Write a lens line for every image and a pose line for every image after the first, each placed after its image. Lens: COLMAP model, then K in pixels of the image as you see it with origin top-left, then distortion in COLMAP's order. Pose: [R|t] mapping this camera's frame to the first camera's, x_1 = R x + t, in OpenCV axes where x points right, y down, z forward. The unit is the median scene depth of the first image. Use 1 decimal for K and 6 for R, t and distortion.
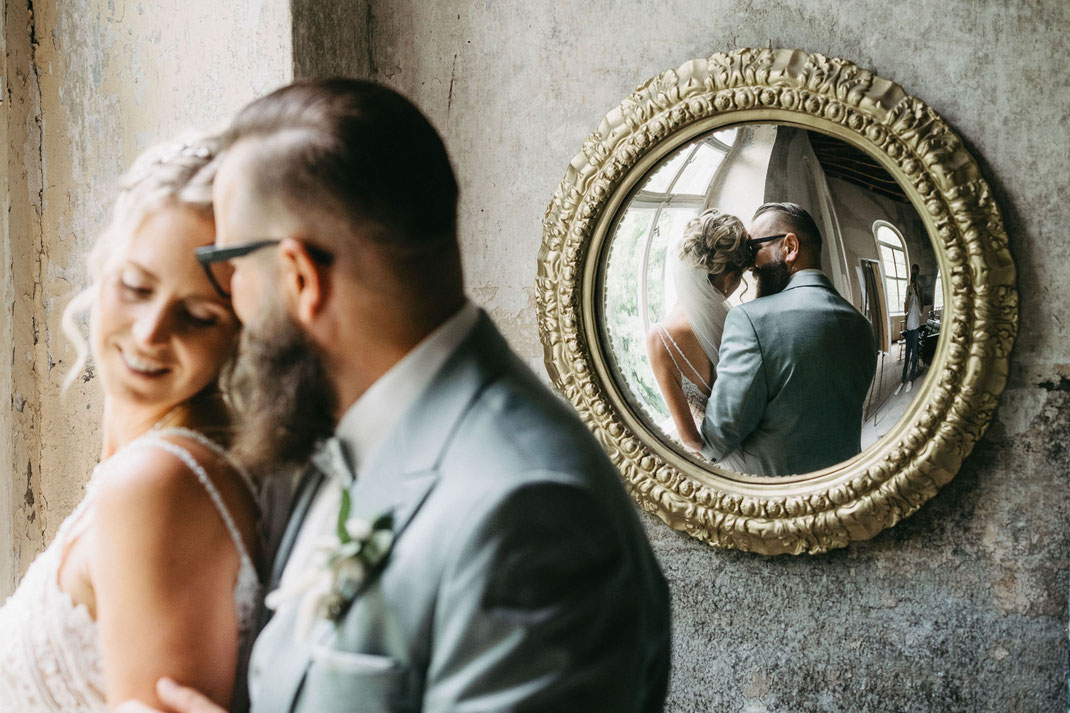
lens RADIAL K [[2416.2, 0, 529.4], [0, 2416.2, 306.4], [0, 0, 1]] dist [0.017258, 0.000000]
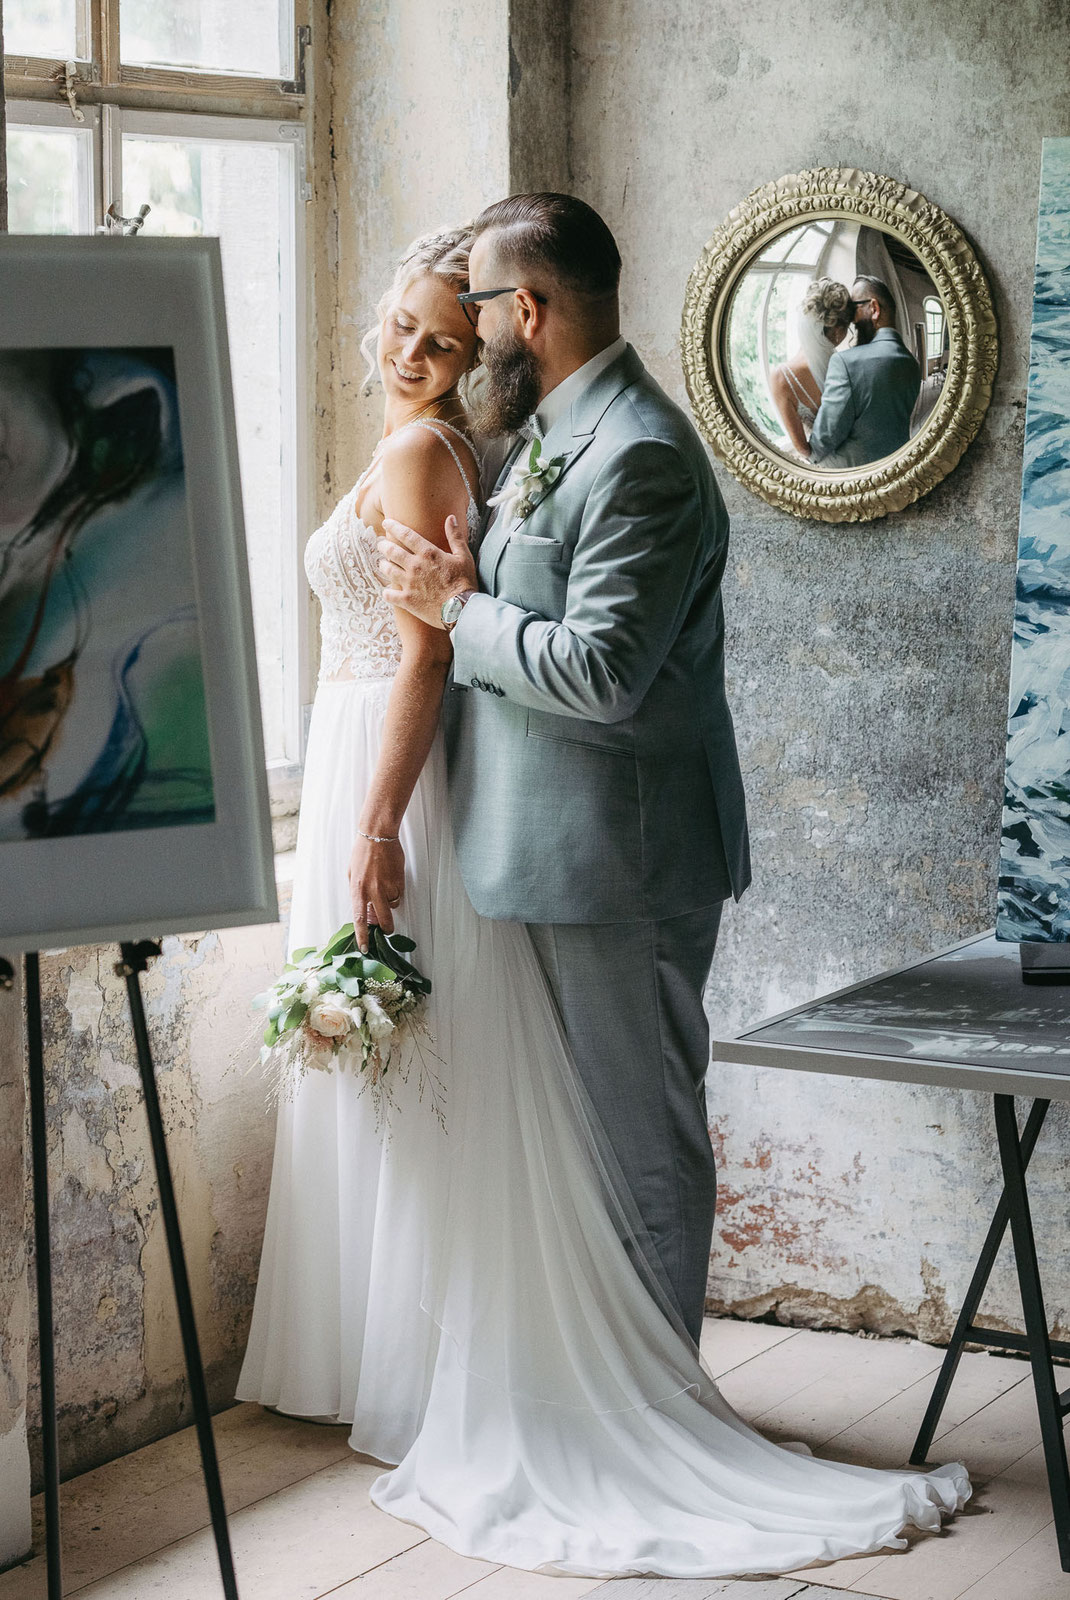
lens RADIAL K [[3613.0, 0, 536.3], [0, 3613.0, 800.1], [0, 0, 1]] dist [0.017258, 0.000000]
pose [[0.992783, 0.026191, -0.117032, 0.179721], [-0.013327, 0.993911, 0.109377, 0.033930], [0.119184, -0.107028, 0.987087, -1.170360]]
